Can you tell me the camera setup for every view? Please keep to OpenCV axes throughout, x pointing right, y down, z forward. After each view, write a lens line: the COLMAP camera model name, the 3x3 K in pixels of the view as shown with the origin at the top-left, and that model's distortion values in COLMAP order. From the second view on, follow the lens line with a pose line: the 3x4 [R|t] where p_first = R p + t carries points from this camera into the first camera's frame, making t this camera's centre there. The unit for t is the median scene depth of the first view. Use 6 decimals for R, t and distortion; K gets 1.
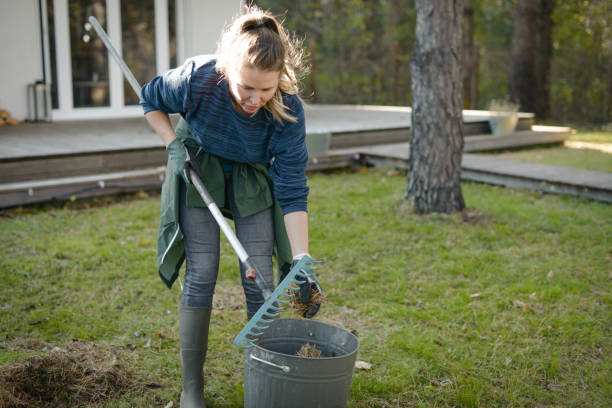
lens RADIAL K [[881.2, 0, 306.0], [0, 881.2, 204.0], [0, 0, 1]] dist [0.007125, 0.047226]
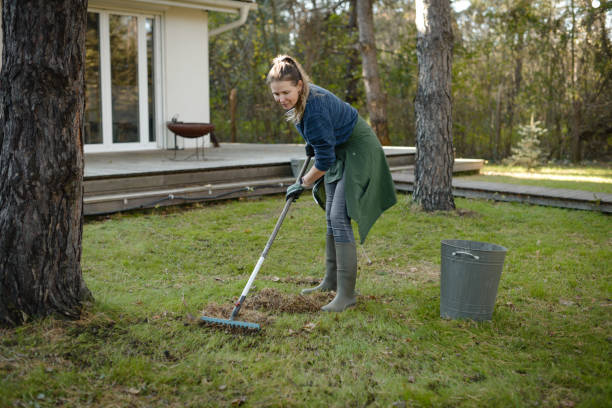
lens RADIAL K [[879.0, 0, 306.0], [0, 879.0, 204.0], [0, 0, 1]] dist [0.004801, 0.034860]
pose [[0.986391, -0.013640, 0.163851, -0.279144], [0.022622, 0.998334, -0.053080, 0.067735], [-0.162854, 0.056064, 0.985056, -0.316995]]
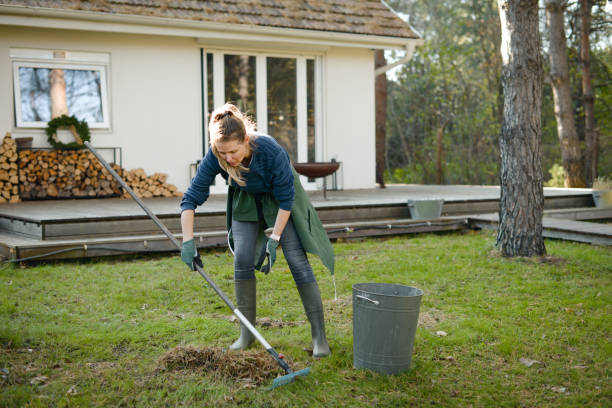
lens RADIAL K [[906.3, 0, 306.0], [0, 906.3, 204.0], [0, 0, 1]] dist [0.008729, 0.012710]
pose [[0.988477, 0.003140, -0.151337, 0.042693], [-0.019097, 0.994383, -0.104104, 0.074915], [0.150160, 0.105794, 0.982985, -0.304248]]
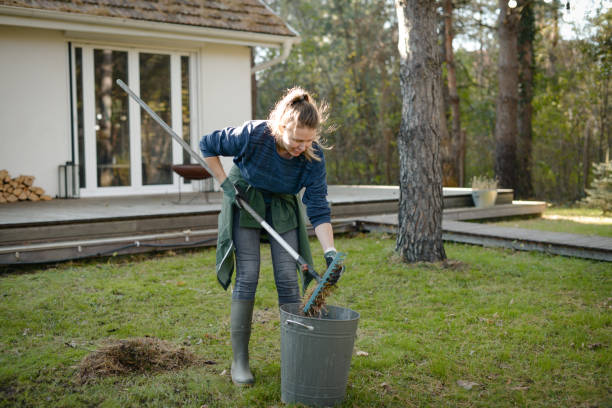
lens RADIAL K [[891.9, 0, 306.0], [0, 891.9, 204.0], [0, 0, 1]] dist [0.004624, 0.047424]
pose [[0.999957, -0.006933, 0.006080, -0.016016], [0.007517, 0.994765, -0.101915, 0.054196], [-0.005342, 0.101956, 0.994775, -0.211950]]
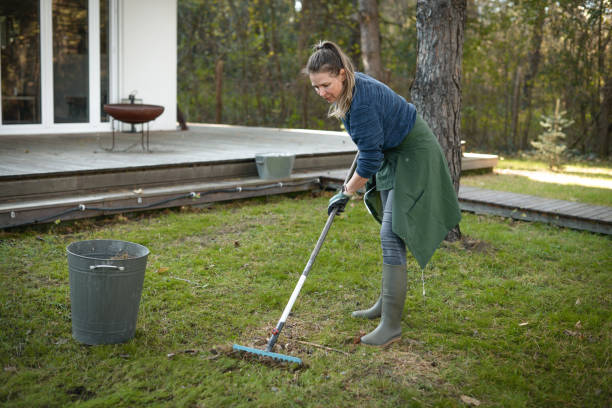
lens RADIAL K [[879.0, 0, 306.0], [0, 879.0, 204.0], [0, 0, 1]] dist [0.004801, 0.034860]
pose [[0.987904, 0.012405, 0.154569, -0.157244], [-0.009224, 0.999731, -0.021281, -0.008372], [-0.154791, 0.019598, 0.987753, 0.024761]]
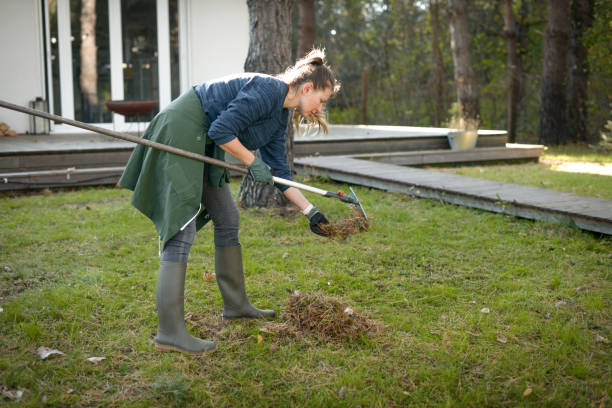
lens RADIAL K [[879.0, 0, 306.0], [0, 879.0, 204.0], [0, 0, 1]] dist [0.004801, 0.034860]
pose [[0.984587, 0.019391, -0.173819, 0.391023], [-0.025703, 0.999087, -0.034138, 0.041711], [0.172998, 0.038080, 0.984186, -0.056789]]
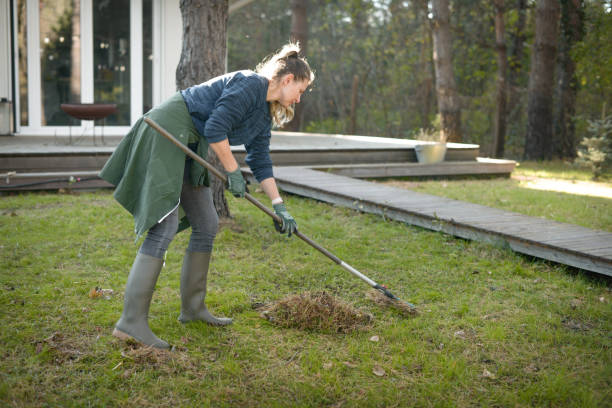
lens RADIAL K [[879.0, 0, 306.0], [0, 879.0, 204.0], [0, 0, 1]] dist [0.004801, 0.034860]
pose [[0.981019, 0.045459, -0.188508, 0.482174], [-0.054075, 0.997702, -0.040818, 0.027558], [0.186219, 0.050237, 0.981223, -0.000317]]
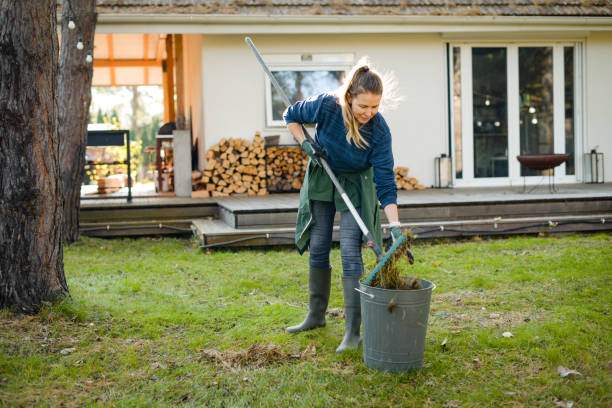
lens RADIAL K [[879.0, 0, 306.0], [0, 879.0, 204.0], [0, 0, 1]] dist [0.004801, 0.034860]
pose [[0.849227, 0.010029, -0.527932, 0.297558], [-0.062278, 0.994743, -0.081283, 0.064645], [0.524342, 0.101906, 0.845388, -0.185145]]
